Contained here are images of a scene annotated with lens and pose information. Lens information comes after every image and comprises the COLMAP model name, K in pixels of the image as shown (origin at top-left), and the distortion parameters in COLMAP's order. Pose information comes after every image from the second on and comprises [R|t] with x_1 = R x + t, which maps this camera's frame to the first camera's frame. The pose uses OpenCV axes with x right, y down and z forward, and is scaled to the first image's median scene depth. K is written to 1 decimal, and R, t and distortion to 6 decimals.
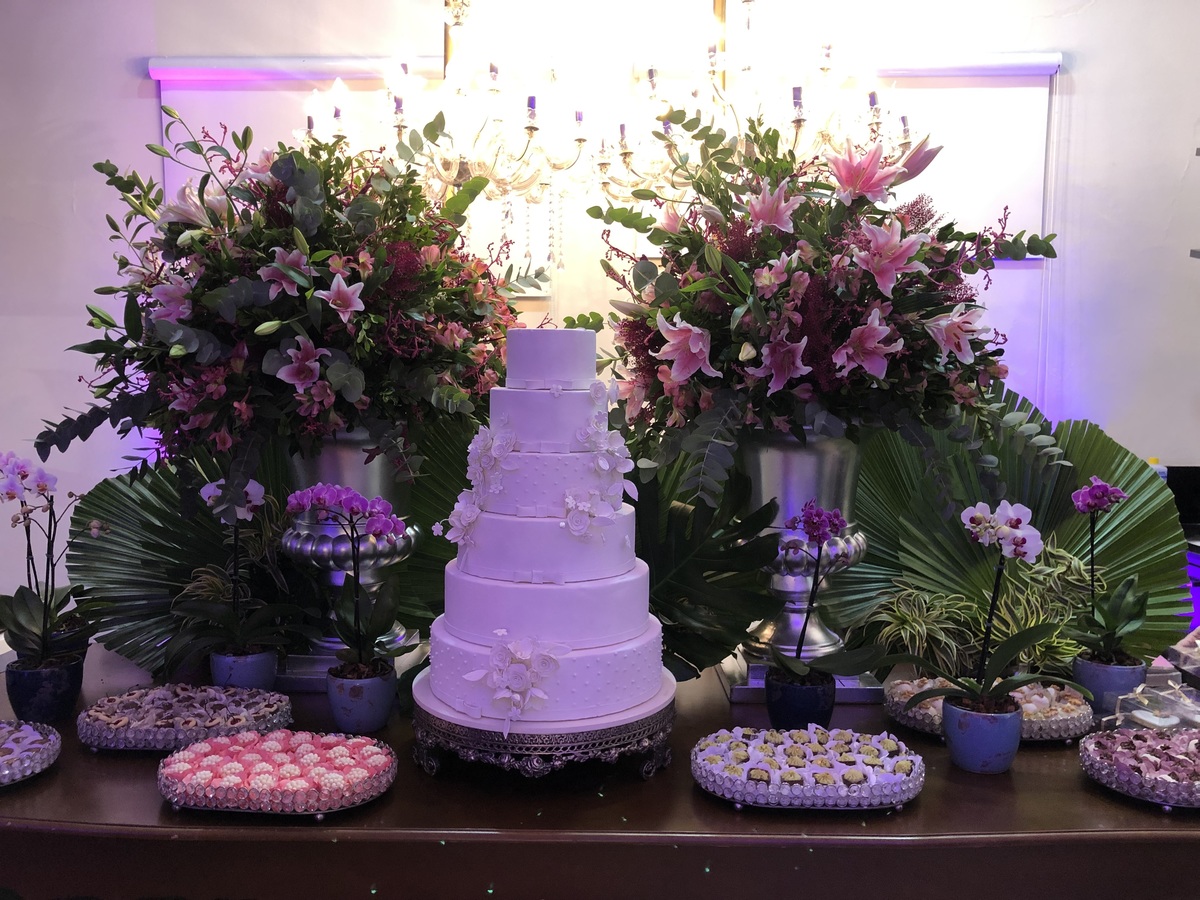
lens RADIAL K [[986.0, 0, 628.4], [0, 986.0, 449.9], [0, 0, 1]] dist [-0.000073, -0.033372]
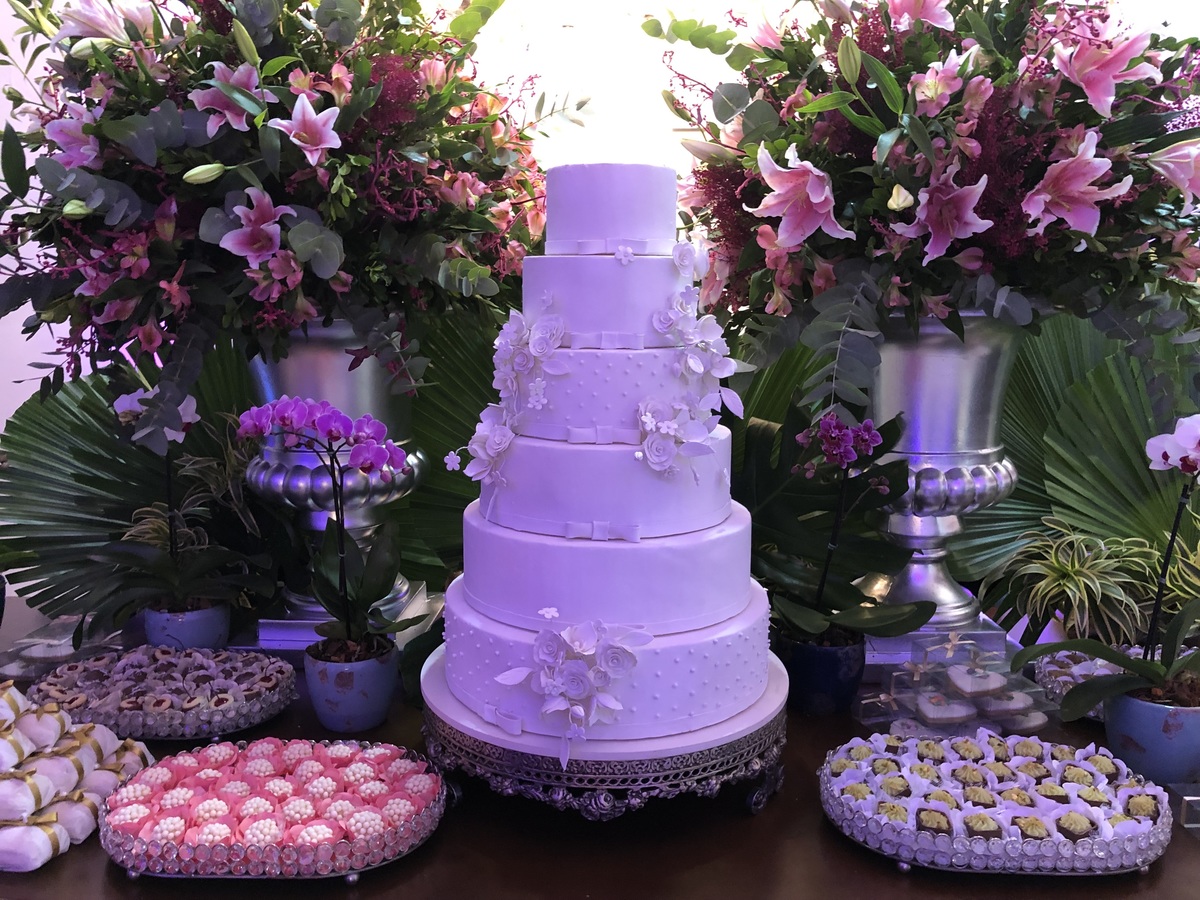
lens RADIAL K [[986.0, 0, 603.0], [0, 986.0, 439.2], [0, 0, 1]] dist [-0.000073, -0.033372]
pose [[0.999619, -0.006677, -0.026779, -0.065414], [0.008622, 0.997280, 0.073194, 0.014495], [0.026217, -0.073397, 0.996958, 0.295572]]
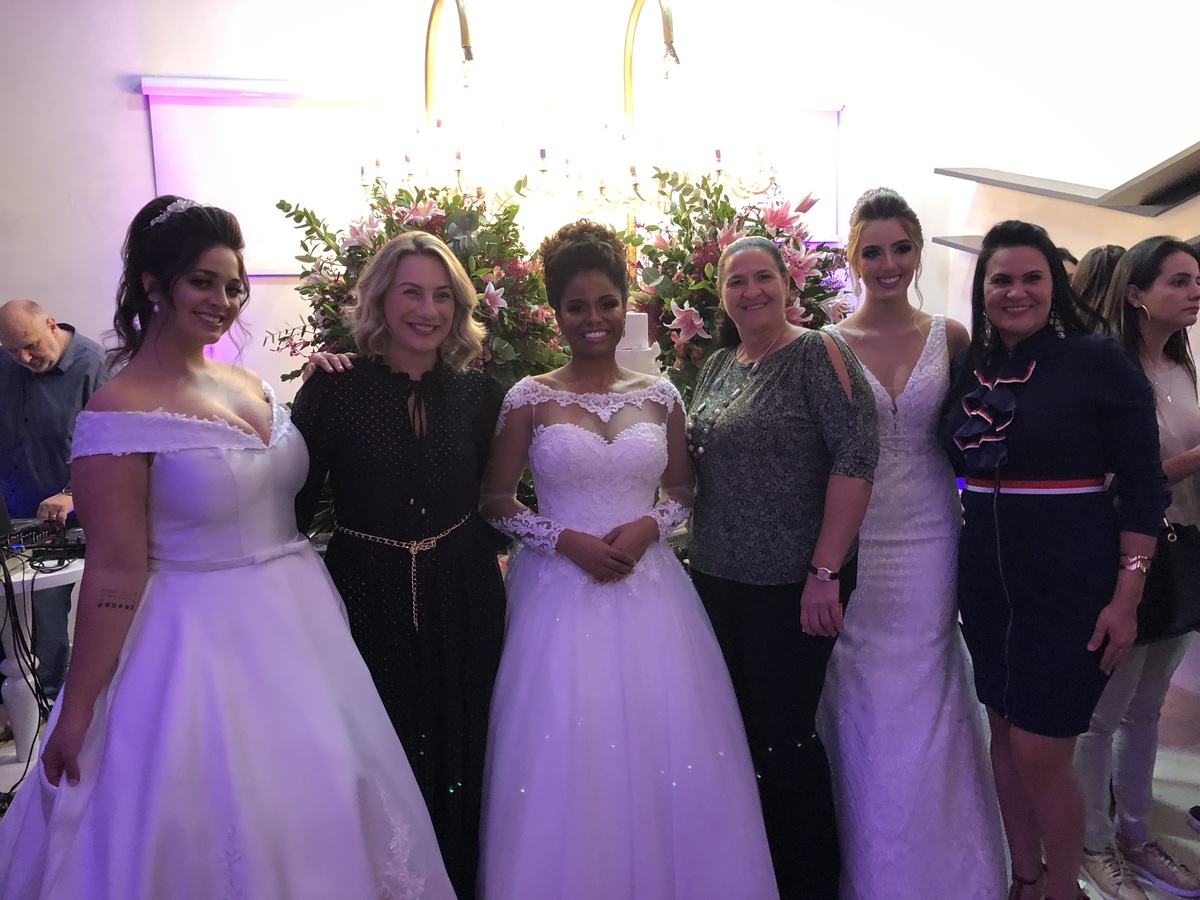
lens RADIAL K [[986.0, 0, 592.7], [0, 986.0, 447.7], [0, 0, 1]] dist [-0.000073, -0.033372]
pose [[0.972925, -0.056128, 0.224204, -0.508990], [0.043158, 0.997121, 0.062341, 0.000028], [-0.227058, -0.050977, 0.972546, -0.641346]]
